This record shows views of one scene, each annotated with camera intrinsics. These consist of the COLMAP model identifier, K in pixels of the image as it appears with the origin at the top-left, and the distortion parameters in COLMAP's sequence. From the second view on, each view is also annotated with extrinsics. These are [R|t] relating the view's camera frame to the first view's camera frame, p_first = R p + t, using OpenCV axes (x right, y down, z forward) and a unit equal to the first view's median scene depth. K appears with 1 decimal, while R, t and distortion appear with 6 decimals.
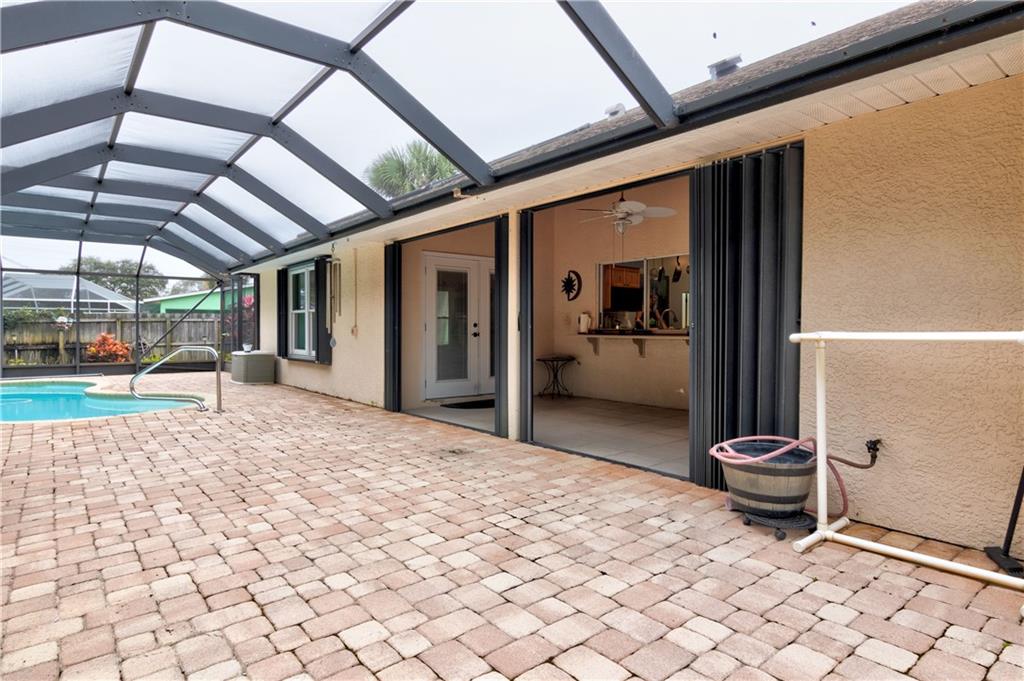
lens RADIAL K [[575.1, 0, 515.3], [0, 575.1, 340.7], [0, 0, 1]] dist [0.018074, -0.000275]
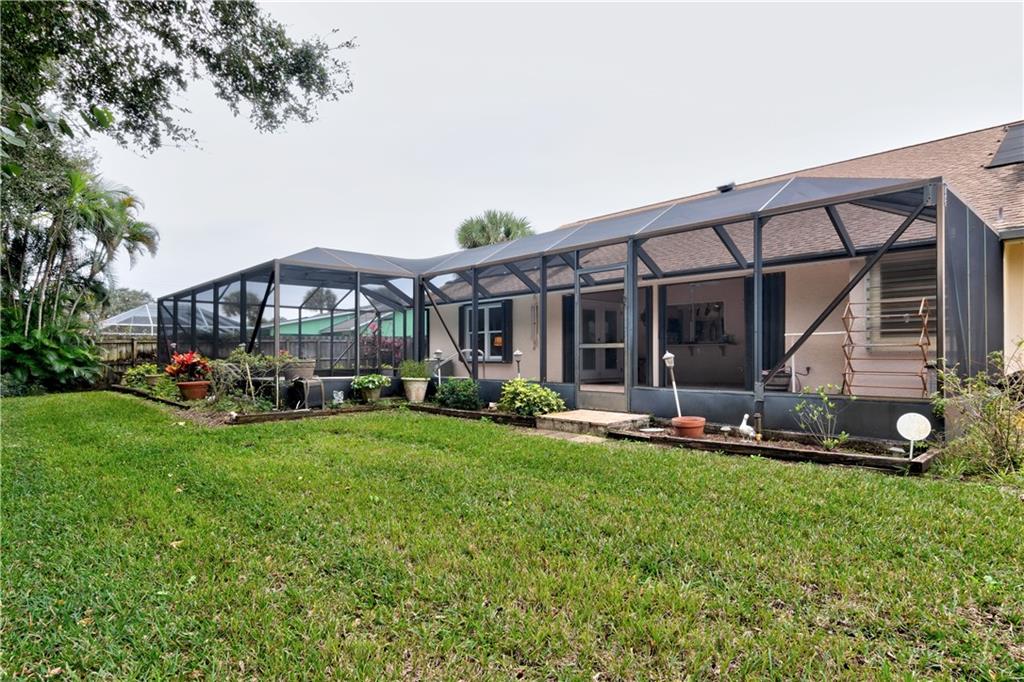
lens RADIAL K [[572.2, 0, 512.7], [0, 572.2, 348.5], [0, 0, 1]] dist [0.000050, -0.001553]
pose [[0.998077, 0.004222, 0.061836, -0.504190], [-0.001923, 0.999306, -0.037198, 0.078082], [-0.061950, 0.037008, 0.997393, -0.856530]]
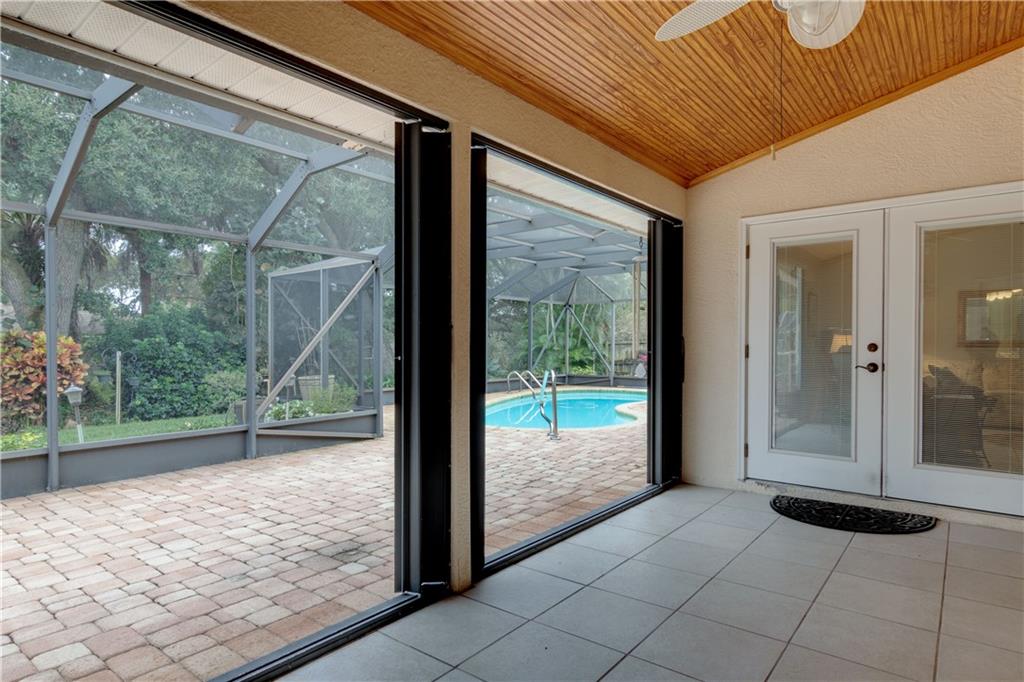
lens RADIAL K [[575.1, 0, 515.3], [0, 575.1, 341.2], [0, 0, 1]] dist [0.018074, -0.000275]
pose [[0.220560, 0.002635, -0.975370, 0.370997], [-0.020973, 0.999778, -0.002042, -0.027943], [0.975148, 0.020906, 0.220566, 0.685459]]
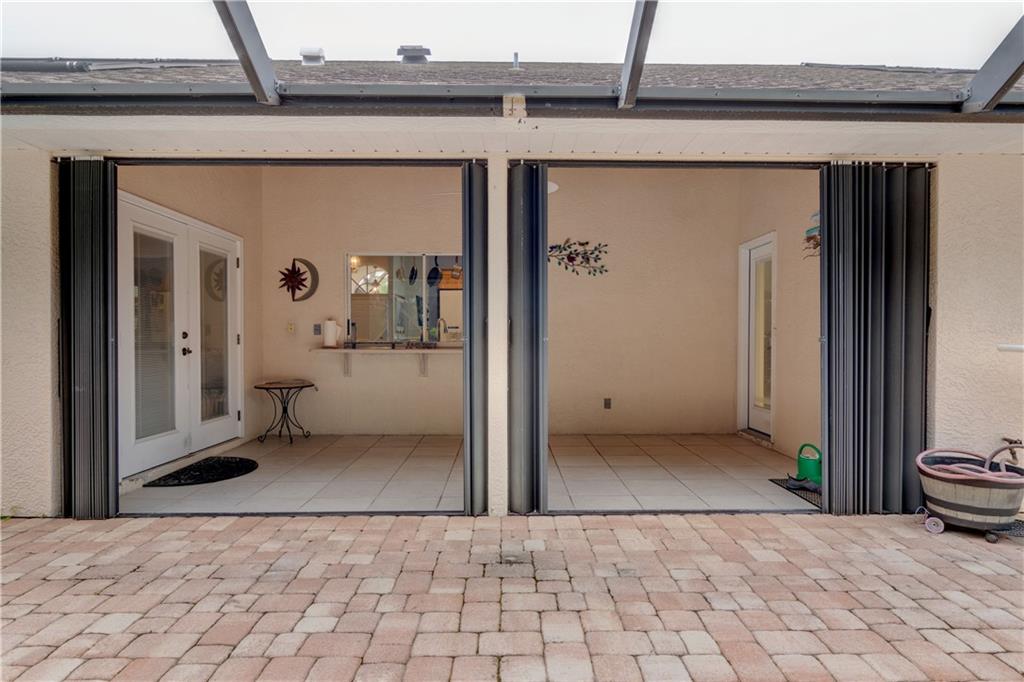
lens RADIAL K [[572.2, 0, 512.7], [0, 572.2, 348.5], [0, 0, 1]] dist [0.000050, -0.001553]
pose [[0.619191, -0.008596, 0.785194, -0.358459], [0.015084, 0.999886, -0.000949, -0.008863], [-0.785096, 0.012431, 0.619250, 0.431200]]
